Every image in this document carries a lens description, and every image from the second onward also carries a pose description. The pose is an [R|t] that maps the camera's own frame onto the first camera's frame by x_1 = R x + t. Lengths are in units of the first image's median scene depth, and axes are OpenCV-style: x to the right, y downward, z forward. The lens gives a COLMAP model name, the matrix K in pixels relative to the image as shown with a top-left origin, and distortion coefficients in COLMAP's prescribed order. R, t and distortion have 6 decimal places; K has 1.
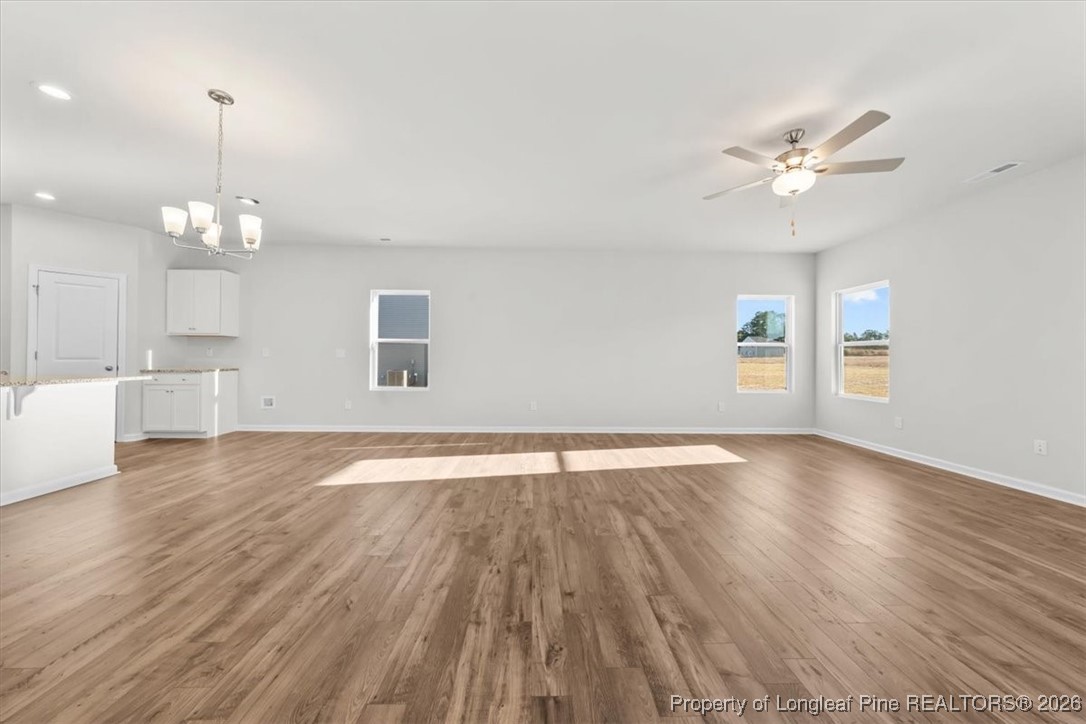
lens RADIAL K [[380.4, 0, 547.8], [0, 380.4, 355.5], [0, 0, 1]] dist [-0.000185, 0.000303]
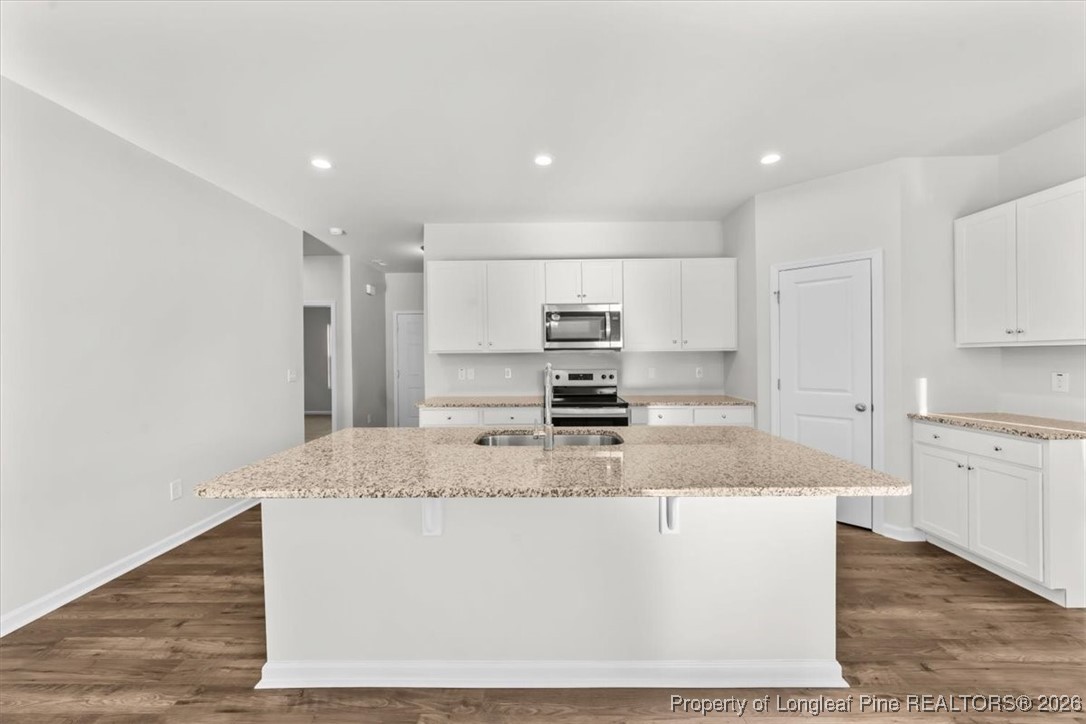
lens RADIAL K [[380.4, 0, 547.8], [0, 380.4, 355.5], [0, 0, 1]] dist [-0.000185, 0.000303]
pose [[-0.042206, -0.004056, -0.999101, -0.504179], [0.014575, 0.999883, -0.004675, -0.052894], [0.999003, -0.014759, -0.042142, 0.509755]]
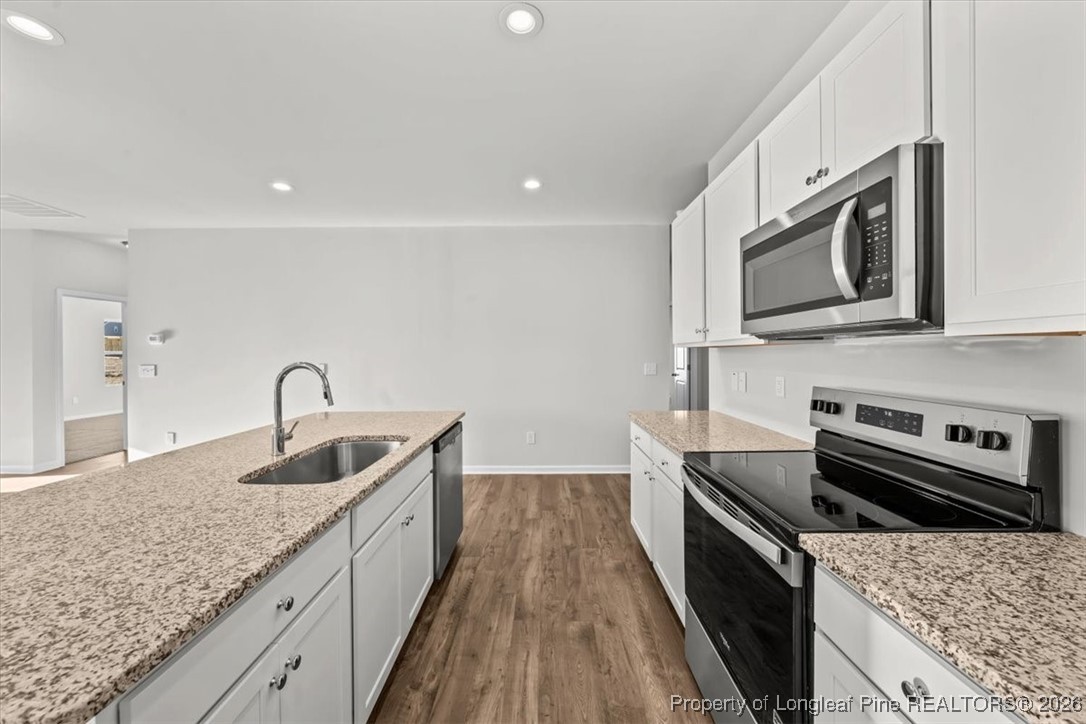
lens RADIAL K [[400.0, 0, 541.1], [0, 400.0, 365.3], [0, 0, 1]] dist [-0.000354, 0.000070]
pose [[-0.999094, 0.008251, 0.041754, -1.406542], [0.008758, 0.999890, 0.011982, -0.051194], [-0.041650, 0.012337, -0.999056, 0.996276]]
